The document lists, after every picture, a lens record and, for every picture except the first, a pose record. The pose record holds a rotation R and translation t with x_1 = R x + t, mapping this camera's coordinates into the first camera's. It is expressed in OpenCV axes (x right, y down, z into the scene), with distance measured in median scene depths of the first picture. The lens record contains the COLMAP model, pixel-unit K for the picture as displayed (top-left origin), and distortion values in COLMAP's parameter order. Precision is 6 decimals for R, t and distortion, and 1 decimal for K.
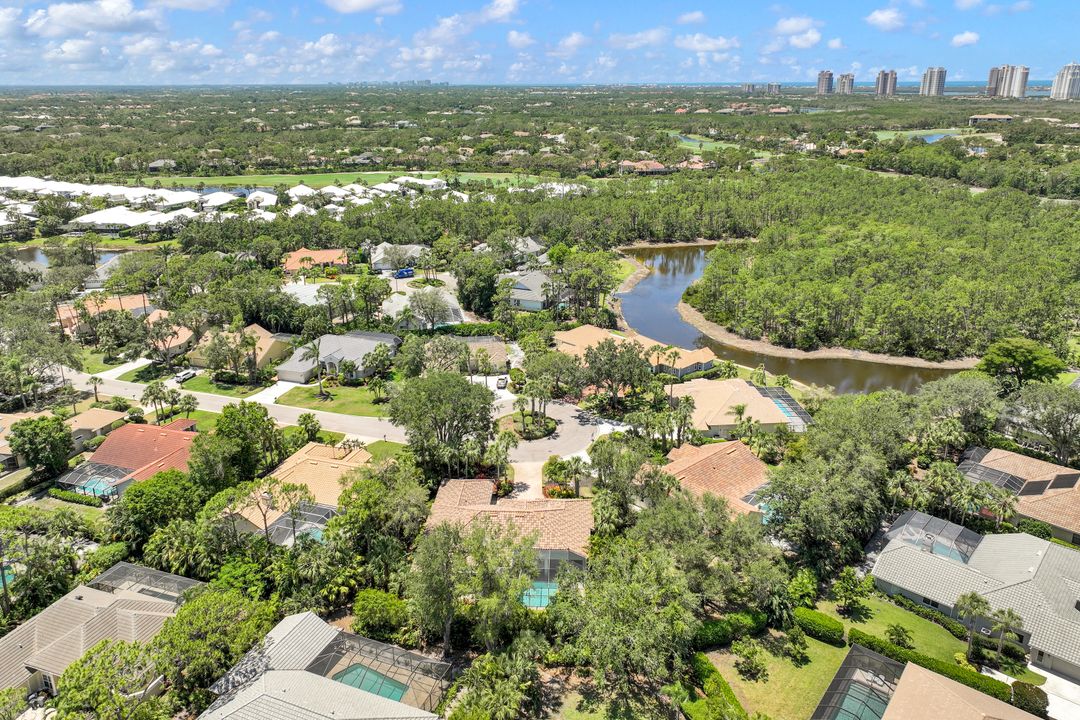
lens RADIAL K [[749.8, 0, 541.1], [0, 749.8, 359.2], [0, 0, 1]] dist [0.010690, -0.004819]
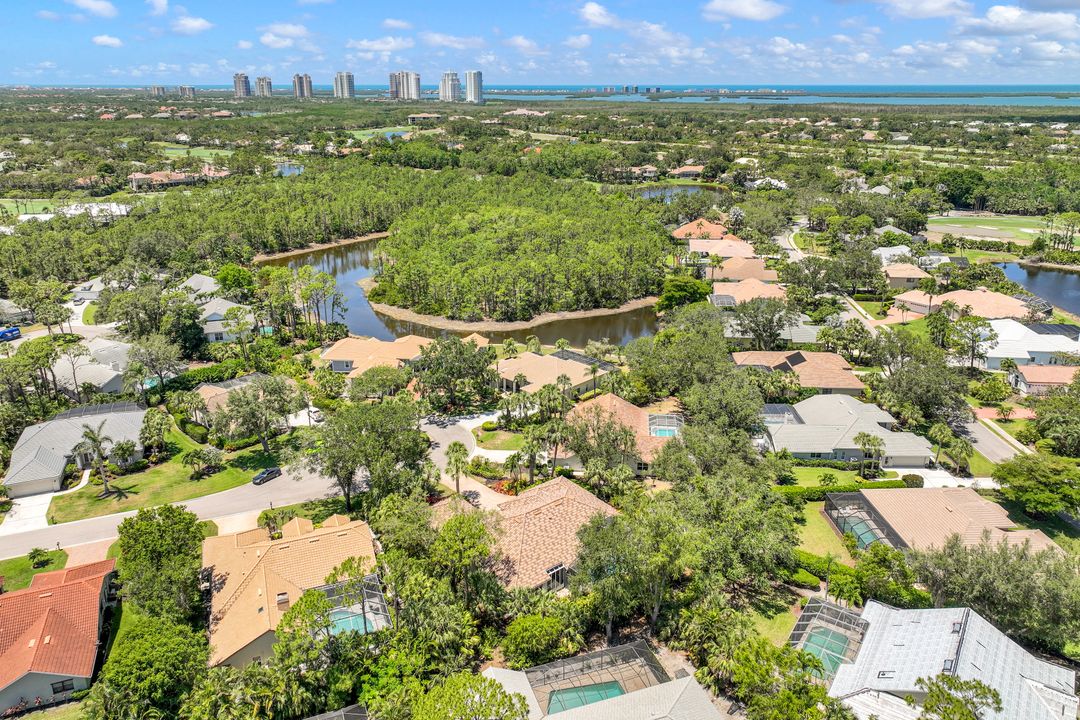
lens RADIAL K [[749.8, 0, 538.9], [0, 749.8, 358.8], [0, 0, 1]] dist [0.010690, -0.004819]
pose [[0.749265, -0.224630, 0.623012, -0.211923], [0.226968, 0.970847, 0.077081, -0.023179], [-0.622164, 0.083650, 0.778405, 0.064239]]
